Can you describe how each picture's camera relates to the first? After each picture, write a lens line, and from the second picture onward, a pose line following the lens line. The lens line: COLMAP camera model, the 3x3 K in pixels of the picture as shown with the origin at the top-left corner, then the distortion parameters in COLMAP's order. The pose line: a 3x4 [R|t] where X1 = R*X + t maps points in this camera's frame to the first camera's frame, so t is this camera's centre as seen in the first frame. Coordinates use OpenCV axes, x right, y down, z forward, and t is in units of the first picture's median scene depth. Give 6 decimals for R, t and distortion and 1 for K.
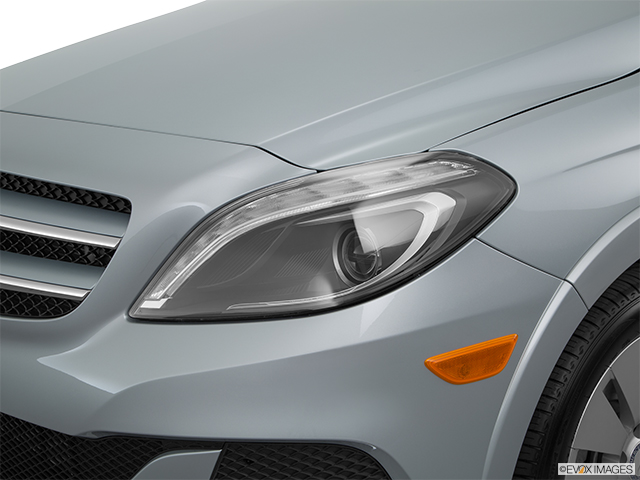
lens RADIAL K [[996.1, 0, 320.0], [0, 996.1, 240.0], [0, 0, 1]] dist [0.016501, 0.030286]
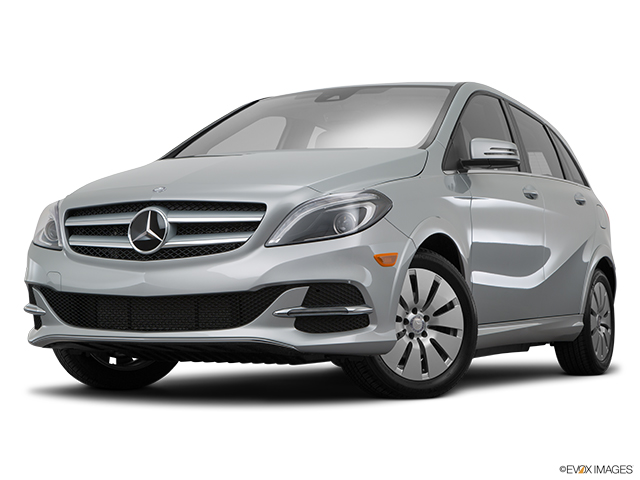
lens RADIAL K [[1232.4, 0, 320.0], [0, 1232.4, 240.0], [0, 0, 1]] dist [-0.021003, 0.007344]
pose [[0.934193, 0.014046, 0.356491, -1.267815], [0.073701, 0.970073, -0.231356, 0.860761], [-0.349072, 0.242405, 0.905201, -2.117112]]
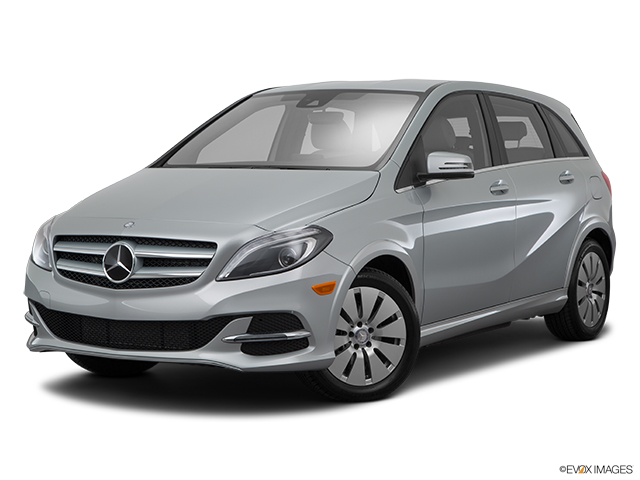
lens RADIAL K [[1328.6, 0, 320.0], [0, 1328.6, 240.0], [0, 0, 1]] dist [0.059926, 0.042312]
pose [[0.962268, -0.025570, 0.270899, -1.022820], [0.062186, 0.989893, -0.127457, 0.512647], [-0.264902, 0.139494, 0.954132, -3.132659]]
